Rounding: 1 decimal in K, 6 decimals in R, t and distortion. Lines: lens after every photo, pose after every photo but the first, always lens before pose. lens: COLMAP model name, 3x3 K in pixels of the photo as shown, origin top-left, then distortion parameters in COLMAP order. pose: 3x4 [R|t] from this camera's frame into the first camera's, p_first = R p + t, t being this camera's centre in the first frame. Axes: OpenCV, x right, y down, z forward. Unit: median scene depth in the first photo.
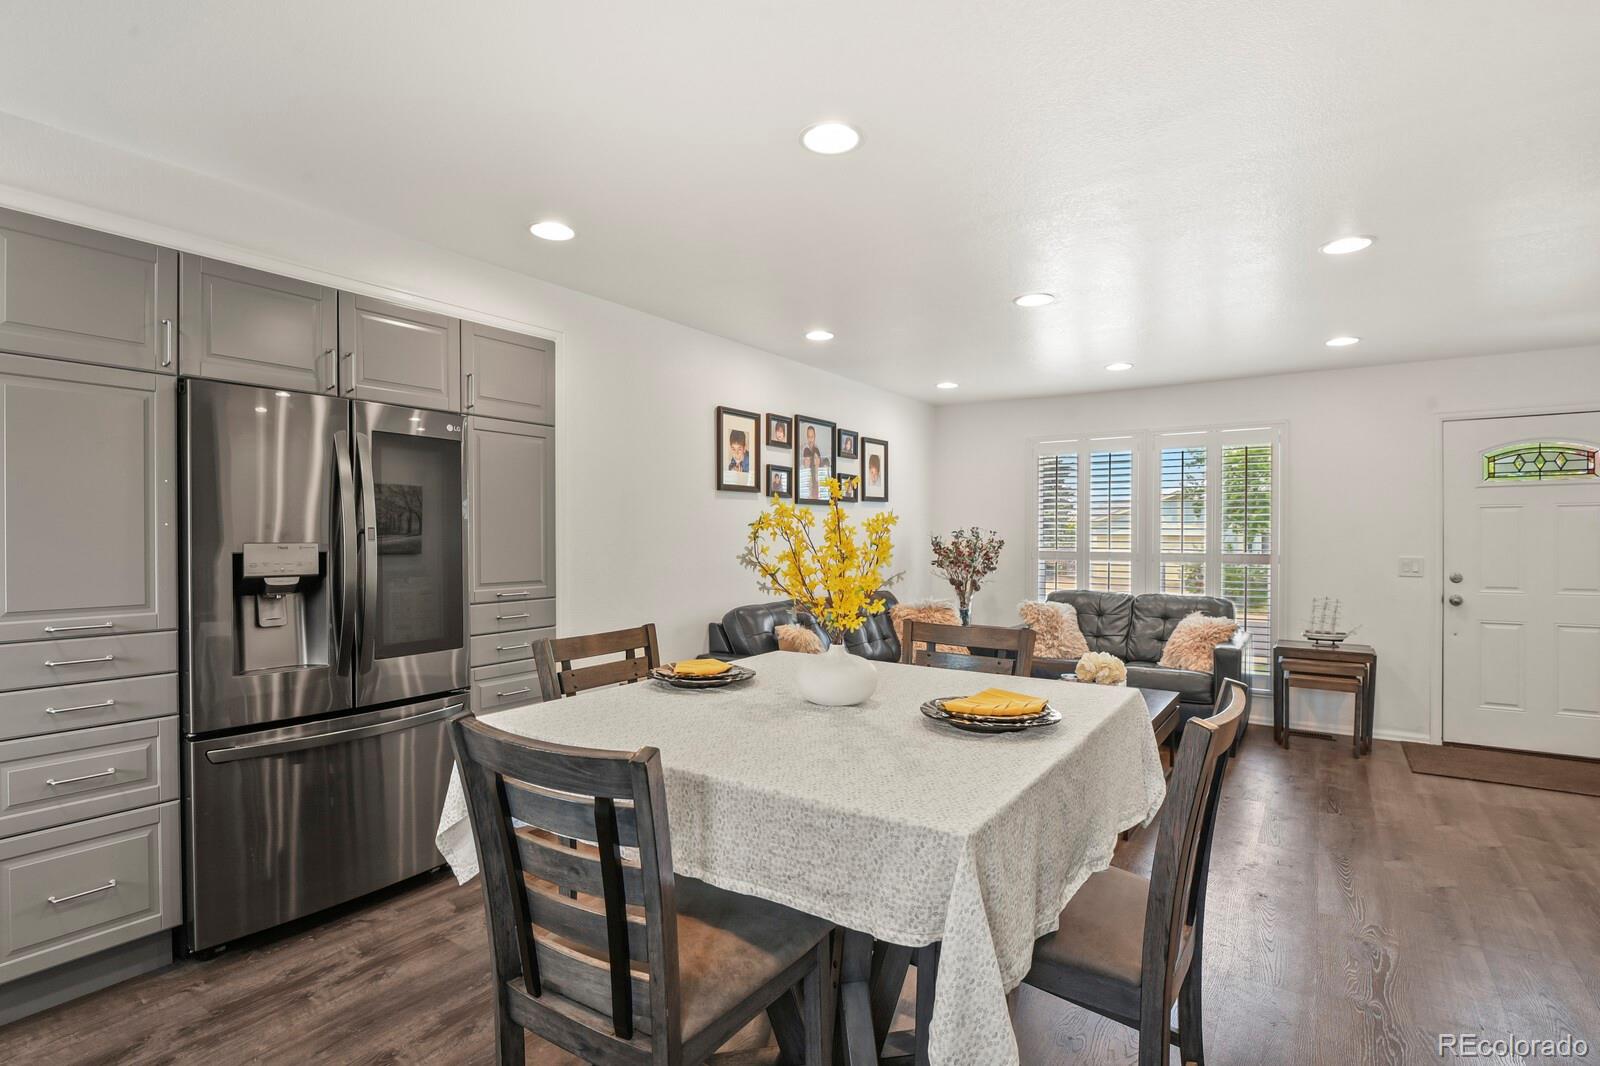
lens RADIAL K [[775.6, 0, 793.6], [0, 775.6, 538.5], [0, 0, 1]] dist [-0.004434, -0.004341]
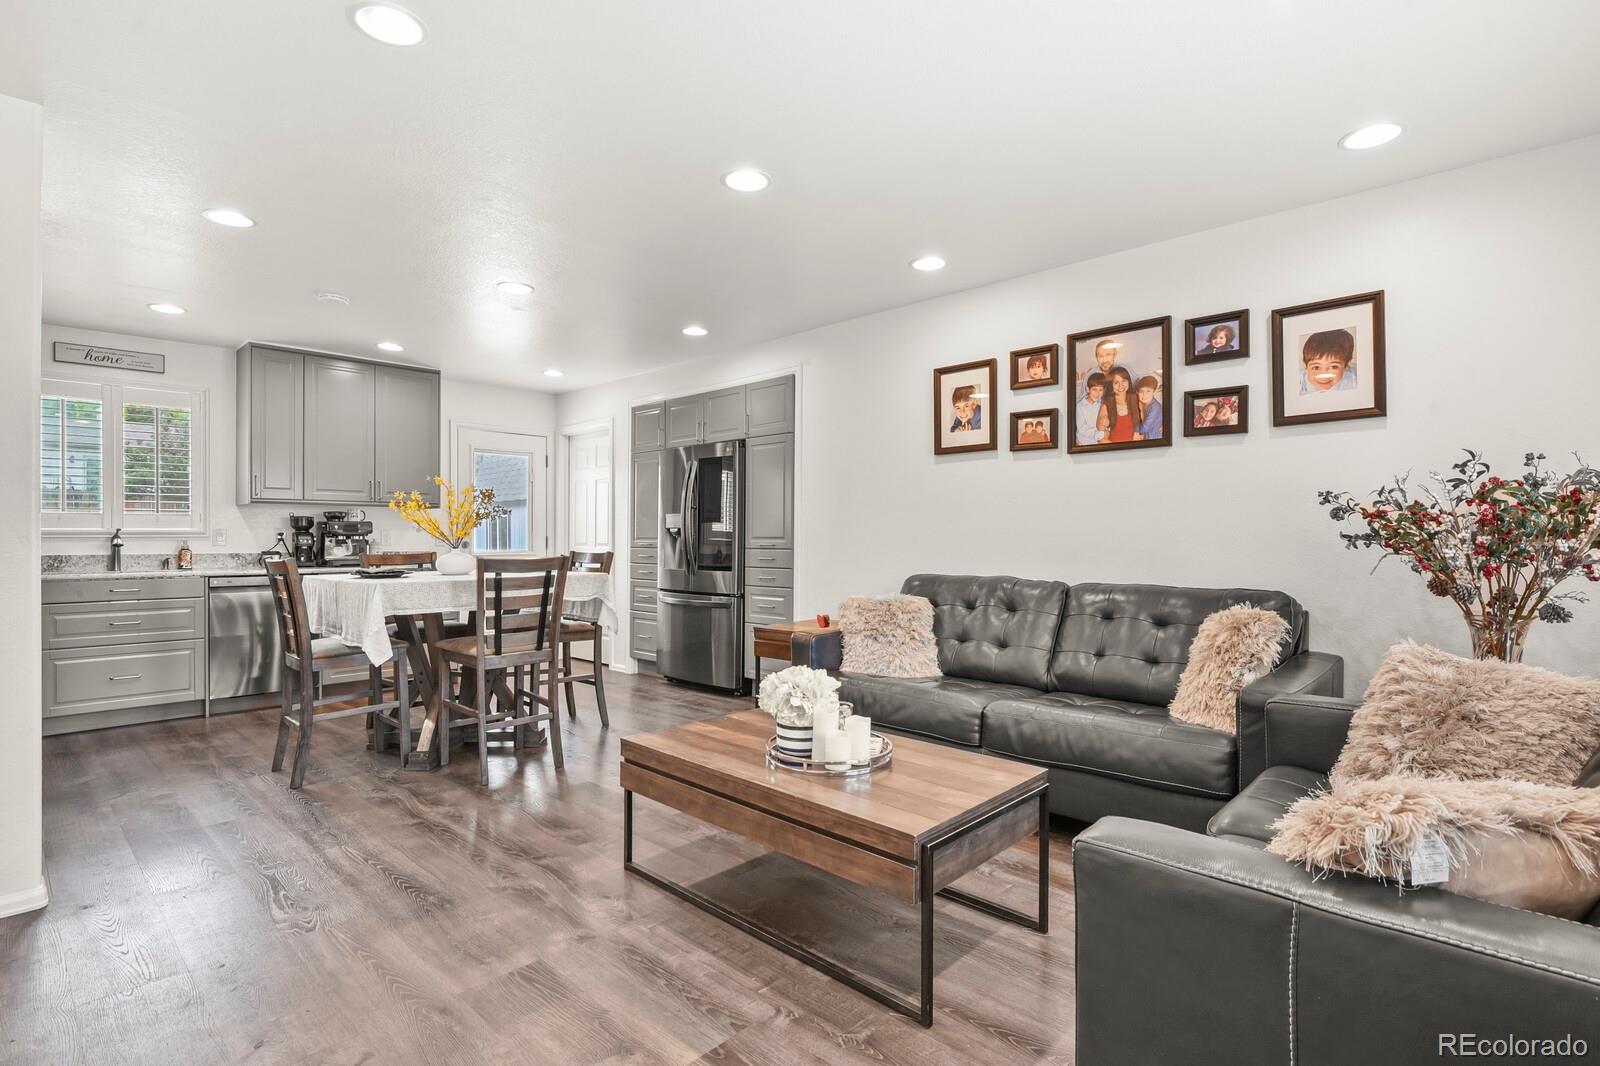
lens RADIAL K [[775.6, 0, 802.1], [0, 775.6, 534.9], [0, 0, 1]] dist [-0.004434, -0.004341]
pose [[-0.157279, -0.005335, -0.987540, 0.800263], [-0.006988, 0.999966, -0.004289, 0.038827], [0.987529, 0.006226, -0.157311, 0.883985]]
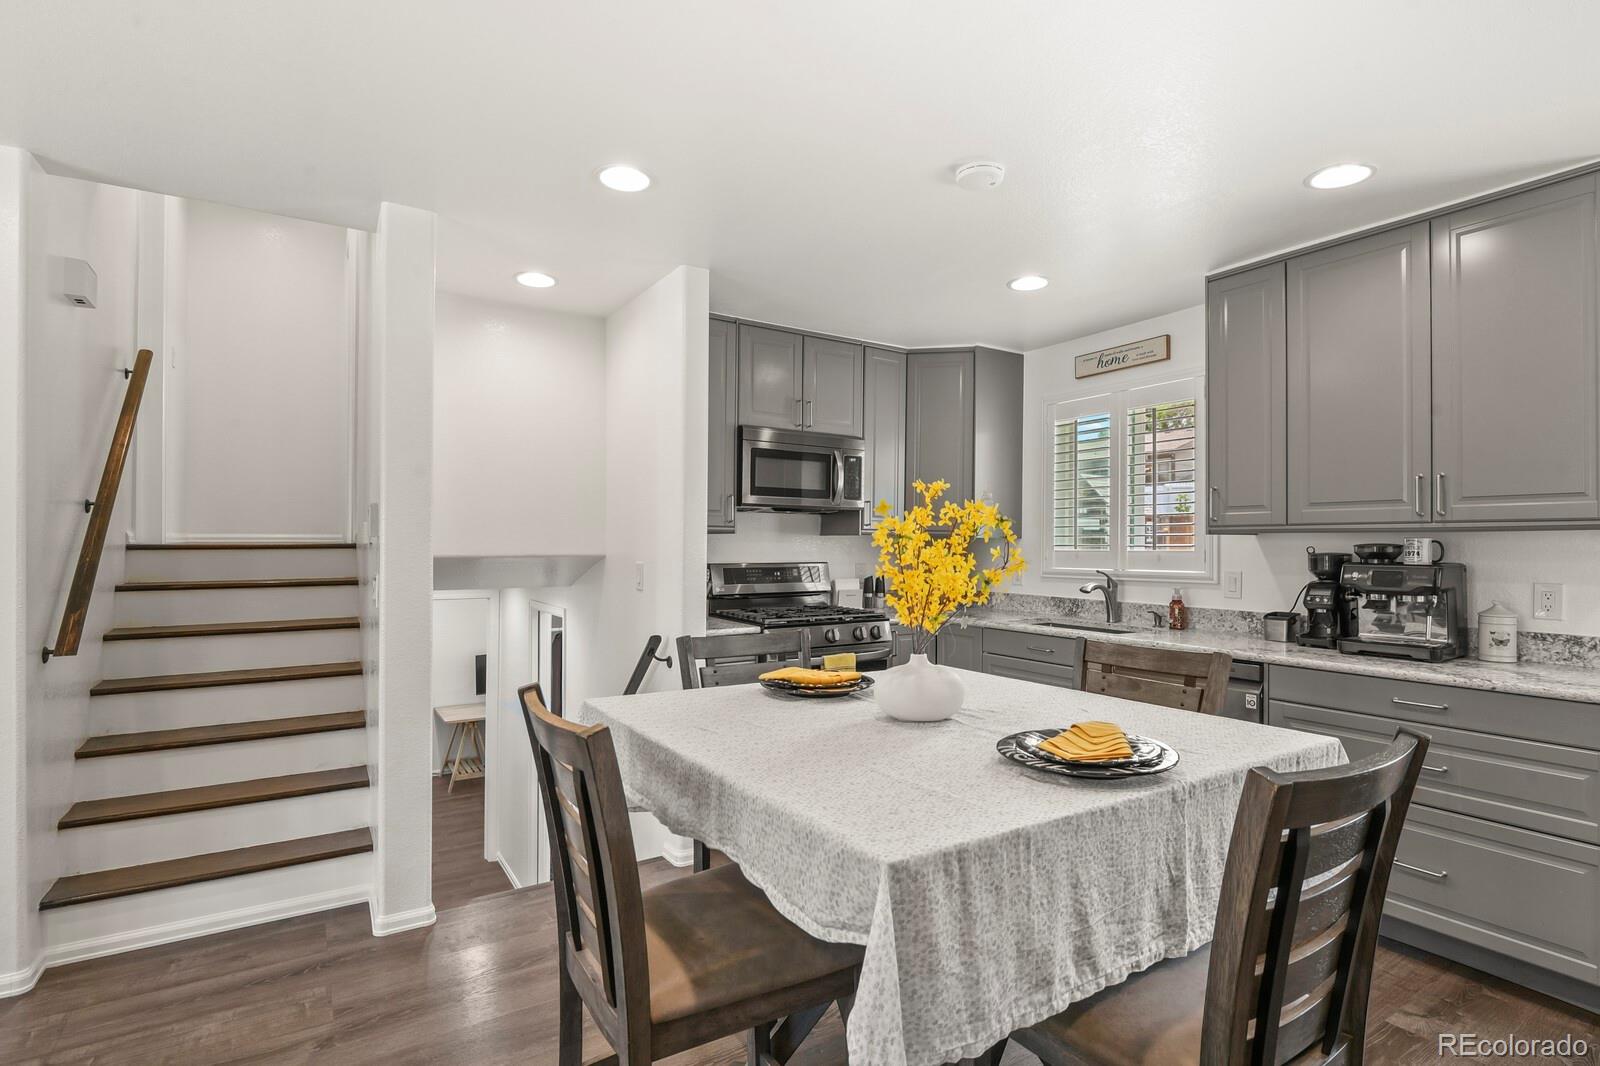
lens RADIAL K [[775.6, 0, 798.8], [0, 775.6, 535.8], [0, 0, 1]] dist [-0.004434, -0.004341]
pose [[-0.920799, -0.001106, 0.390035, -0.055877], [-0.002907, 0.999988, -0.004028, 0.001769], [-0.390026, -0.004843, -0.920791, 0.715630]]
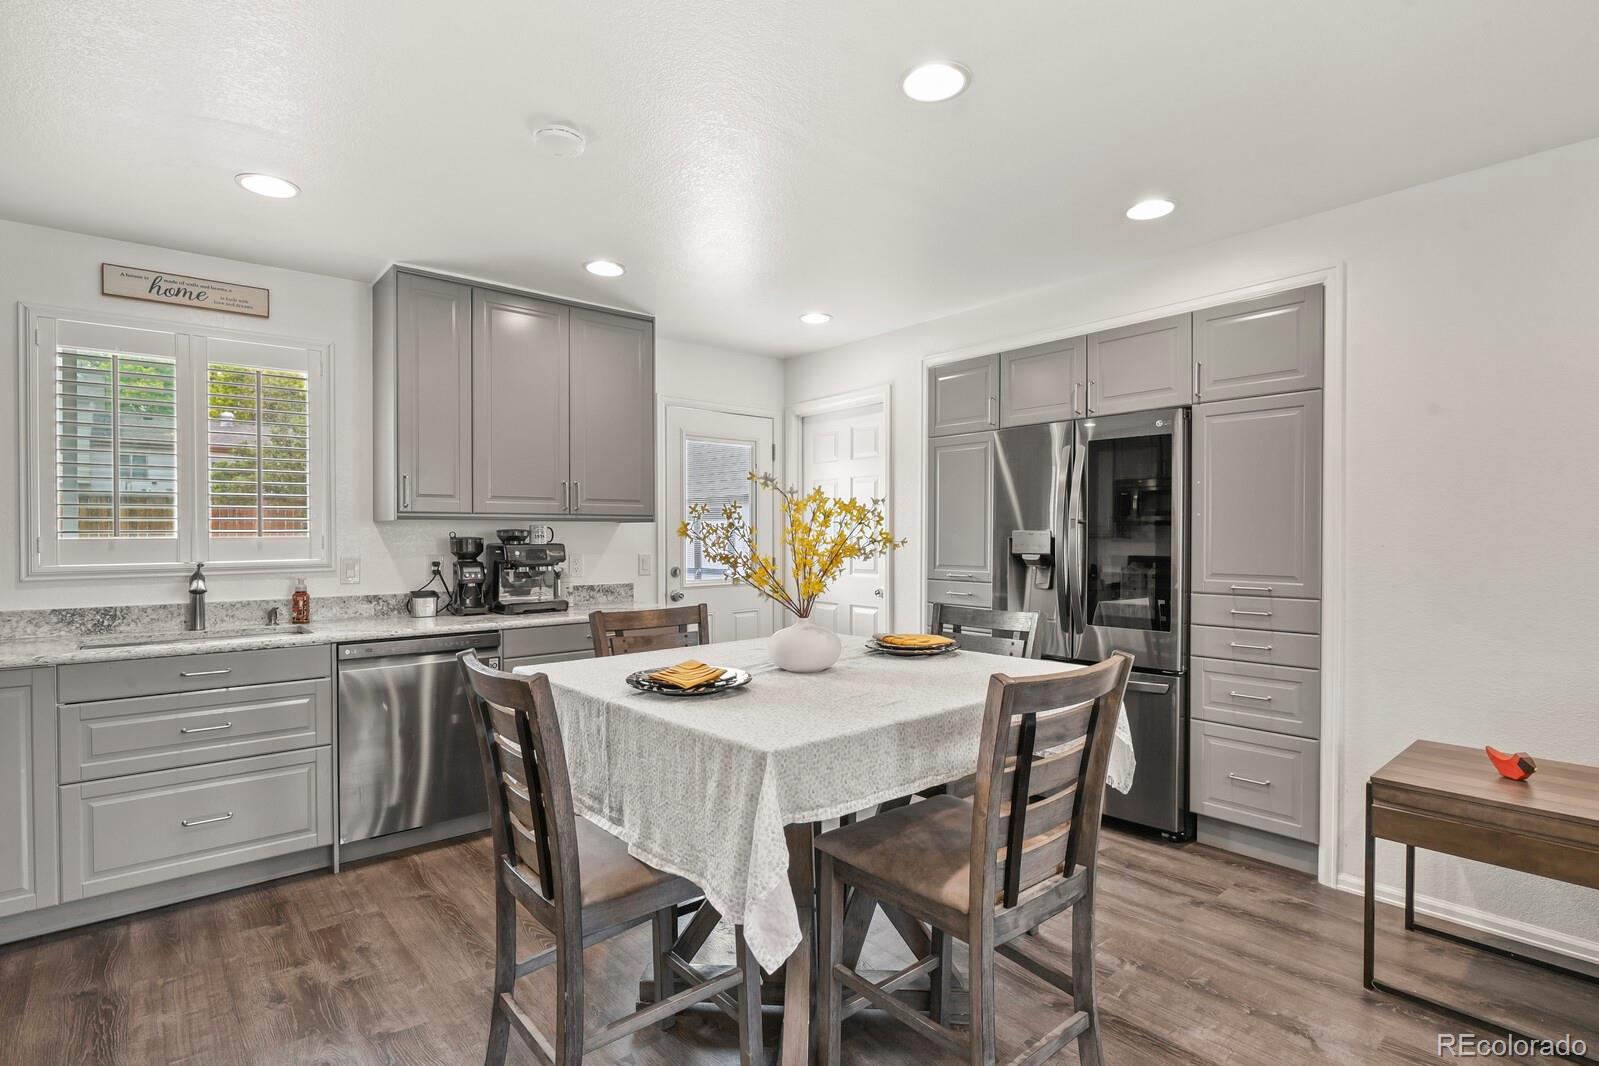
lens RADIAL K [[775.2, 0, 801.3], [0, 775.2, 535.2], [0, 0, 1]] dist [-0.004434, -0.004341]
pose [[-0.258320, -0.000379, -0.966059, 0.434574], [-0.004951, 0.999987, 0.000932, 0.007512], [0.966047, 0.005024, -0.258318, 0.486215]]
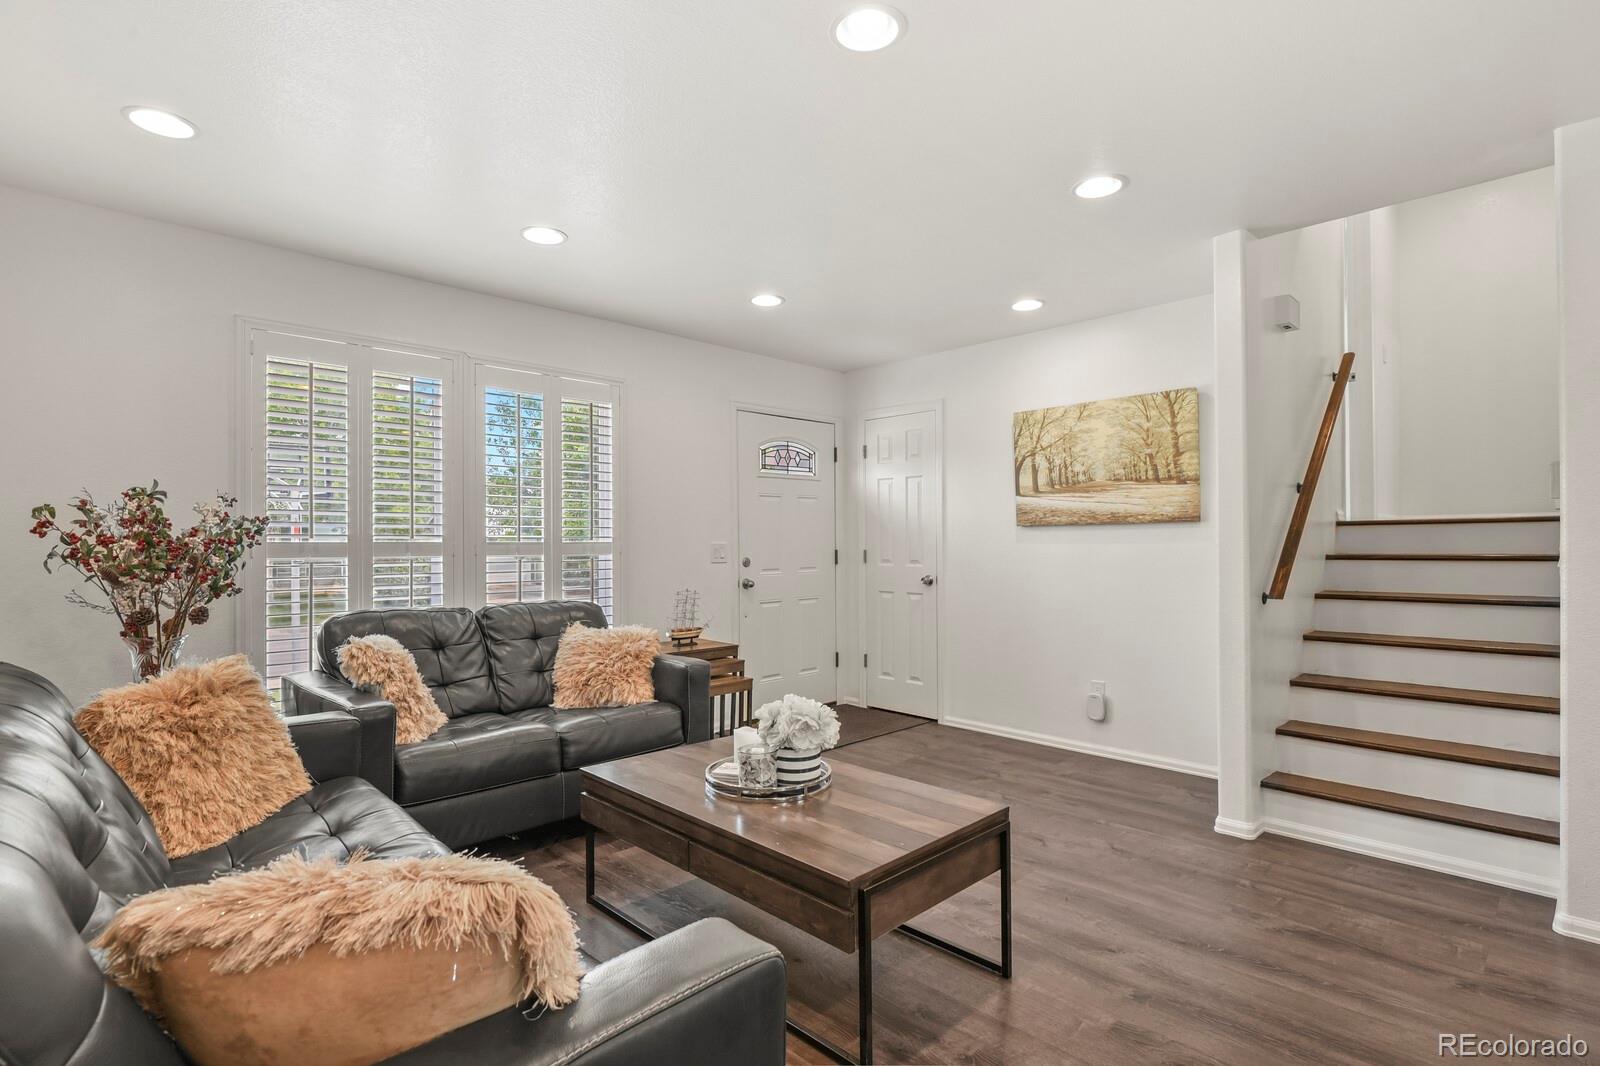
lens RADIAL K [[775.6, 0, 803.8], [0, 775.6, 543.9], [0, 0, 1]] dist [-0.004434, -0.004341]
pose [[0.198630, -0.004797, 0.980063, -0.146407], [0.010680, 0.999939, 0.002729, 0.024077], [-0.980016, 0.009925, 0.198669, 0.705195]]
